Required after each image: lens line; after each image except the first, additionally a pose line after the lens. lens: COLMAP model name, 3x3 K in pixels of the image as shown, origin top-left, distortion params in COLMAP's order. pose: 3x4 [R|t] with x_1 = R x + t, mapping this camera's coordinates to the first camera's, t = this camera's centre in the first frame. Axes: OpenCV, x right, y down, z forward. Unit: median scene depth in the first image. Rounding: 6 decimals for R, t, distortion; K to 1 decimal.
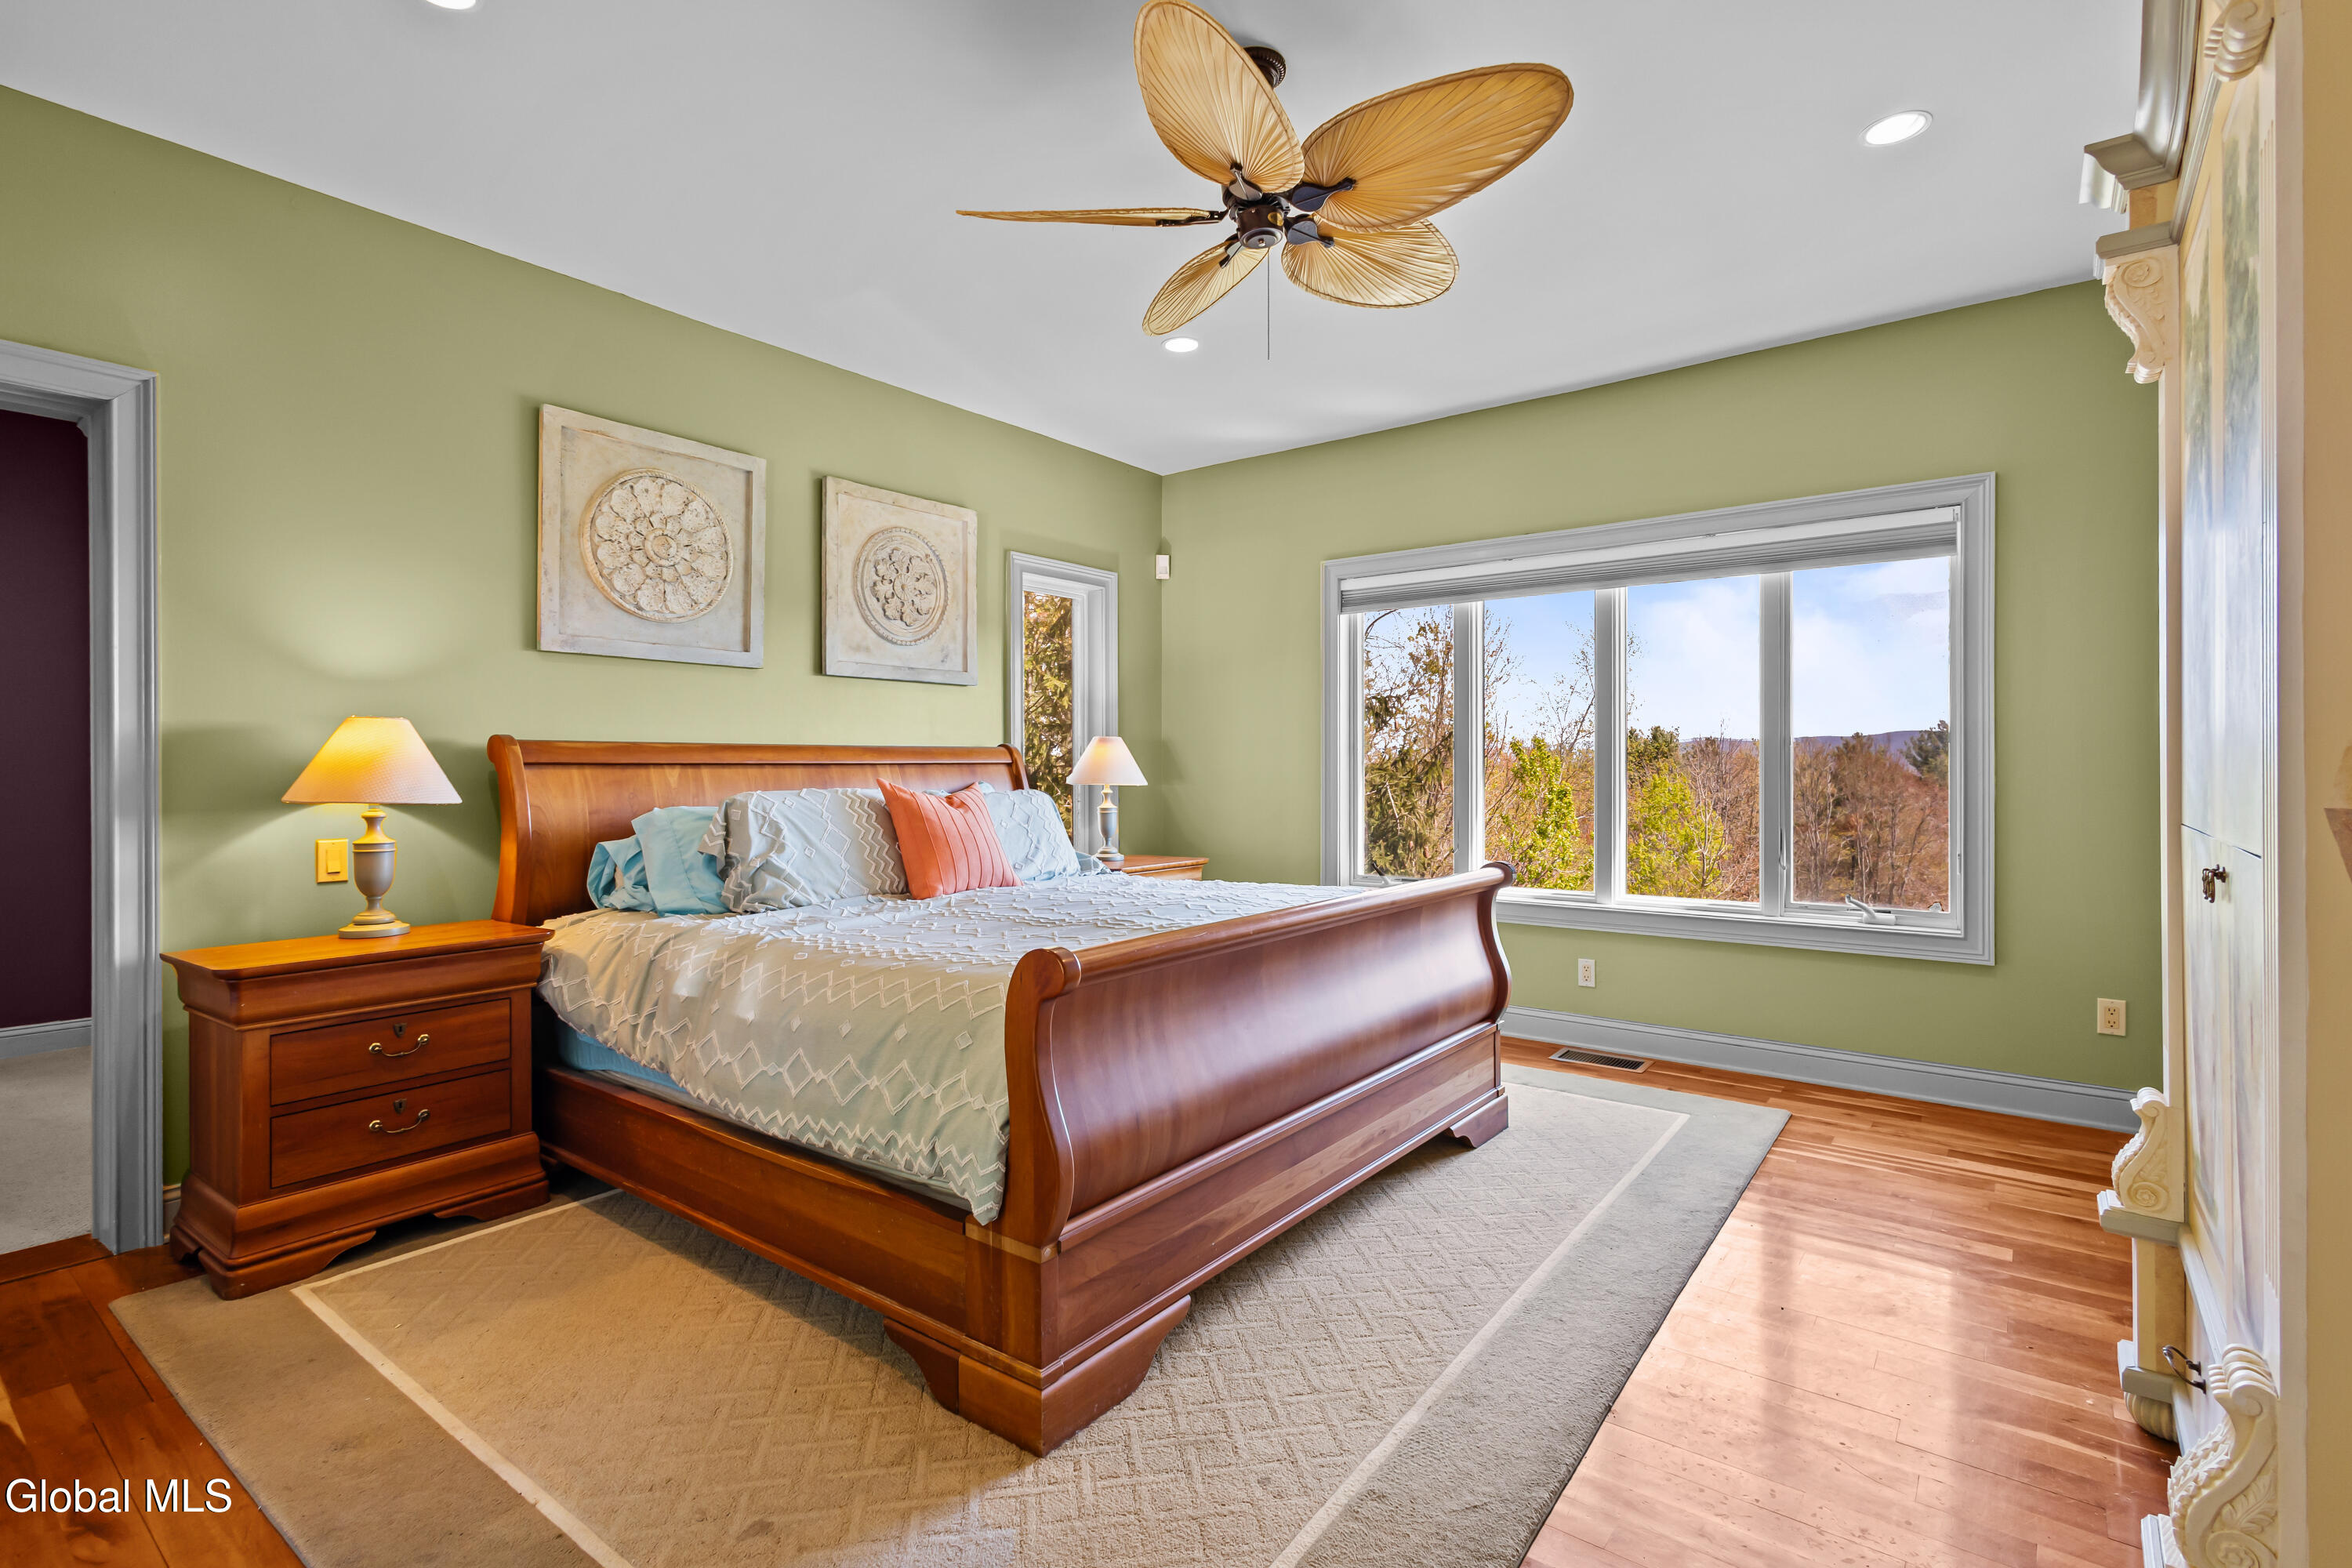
lens RADIAL K [[1088.4, 0, 1170.5], [0, 1088.4, 770.2], [0, 0, 1]] dist [0.011401, 0.000001]
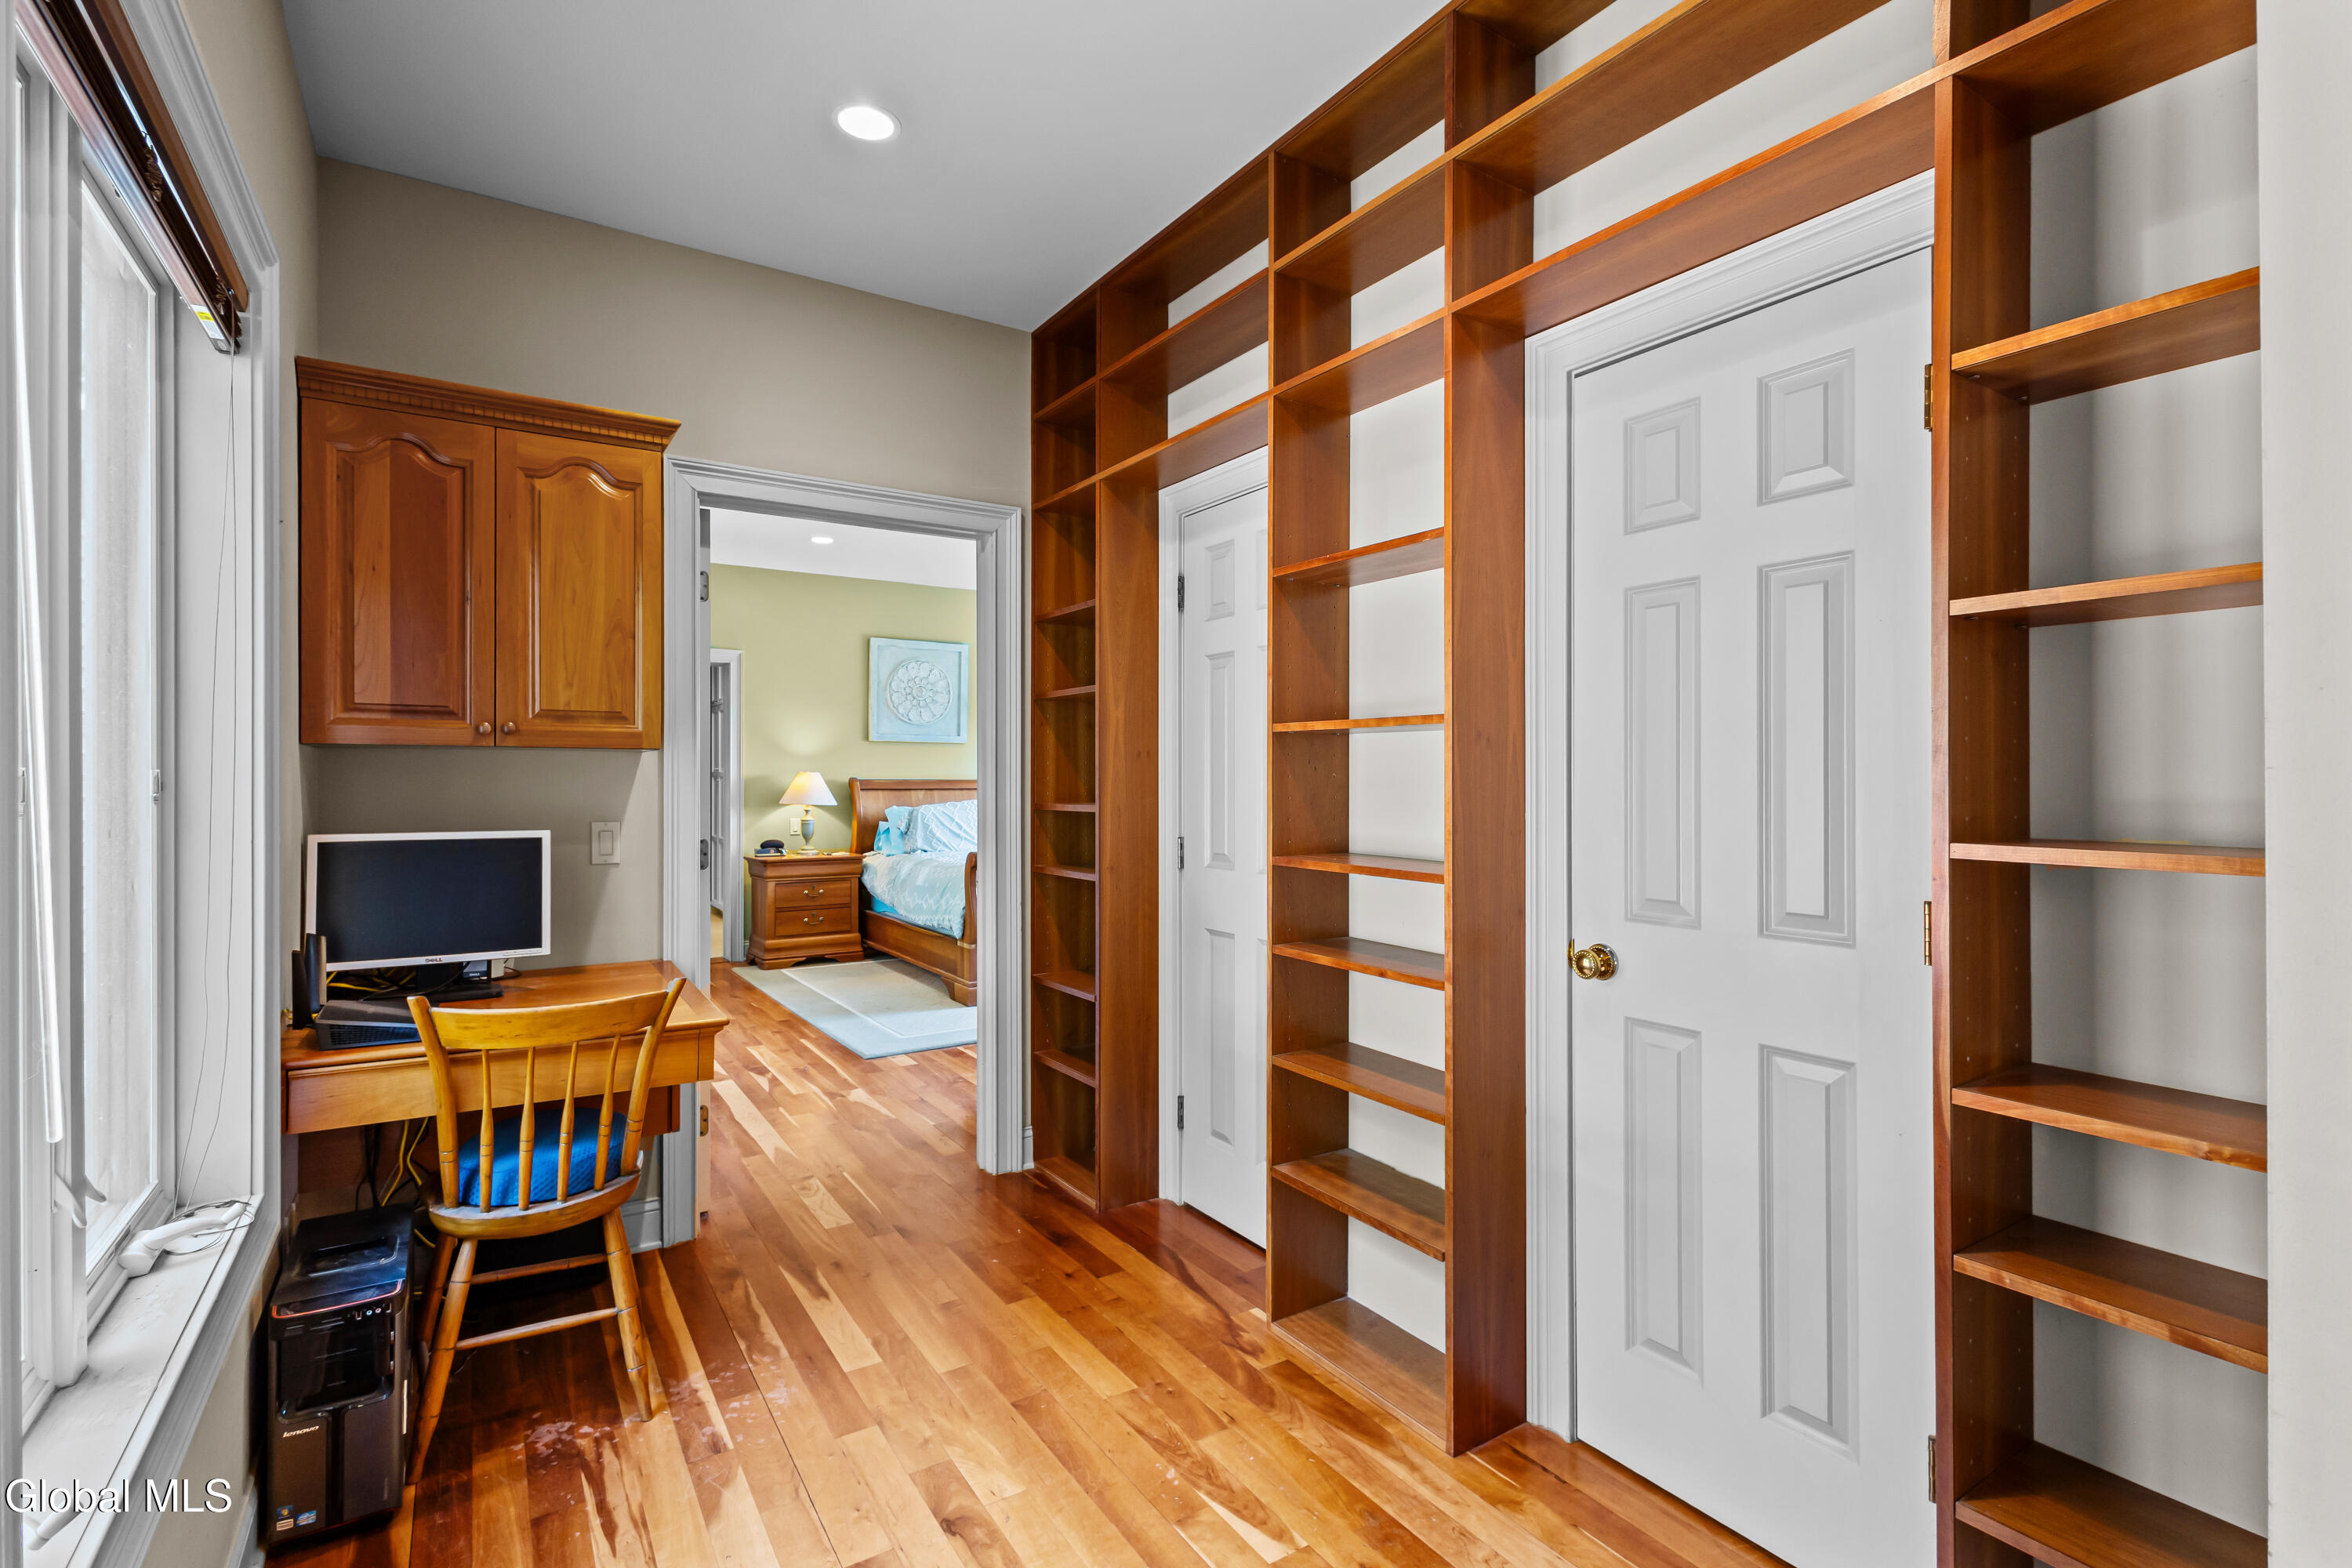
lens RADIAL K [[1088.4, 0, 1179.9], [0, 1088.4, 783.9], [0, 0, 1]] dist [0.011401, 0.000001]
pose [[0.942500, 0.004100, -0.334182, 0.975160], [-0.003309, 0.999990, 0.002939, -0.029983], [0.334191, -0.001664, 0.942504, -1.151478]]
